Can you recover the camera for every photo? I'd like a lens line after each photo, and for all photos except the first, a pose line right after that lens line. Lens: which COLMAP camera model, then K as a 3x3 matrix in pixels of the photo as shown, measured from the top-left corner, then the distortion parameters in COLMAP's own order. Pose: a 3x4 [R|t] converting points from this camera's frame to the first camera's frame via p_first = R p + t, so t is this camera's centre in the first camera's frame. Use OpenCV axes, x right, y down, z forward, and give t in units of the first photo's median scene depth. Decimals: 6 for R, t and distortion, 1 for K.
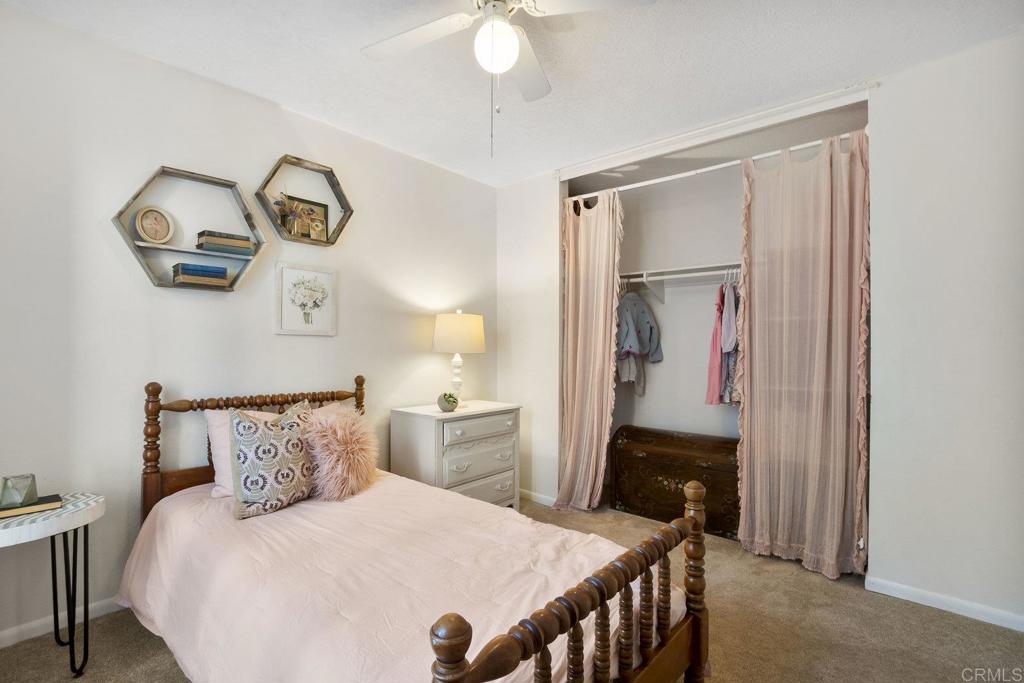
lens RADIAL K [[451.0, 0, 524.8], [0, 451.0, 344.4], [0, 0, 1]] dist [-0.001811, -0.000261]
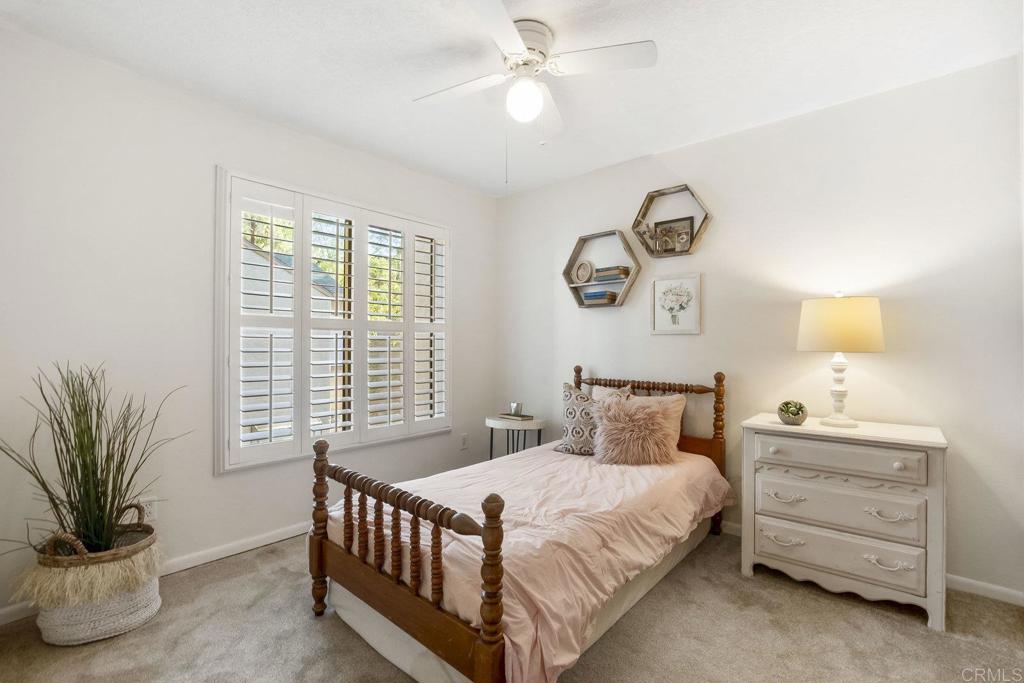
lens RADIAL K [[451.0, 0, 524.8], [0, 451.0, 344.4], [0, 0, 1]] dist [-0.001811, -0.000261]
pose [[0.068946, -0.007611, -0.997591, 0.680355], [0.005672, 0.999958, -0.007237, 0.012463], [0.997604, -0.005159, 0.068986, 0.544864]]
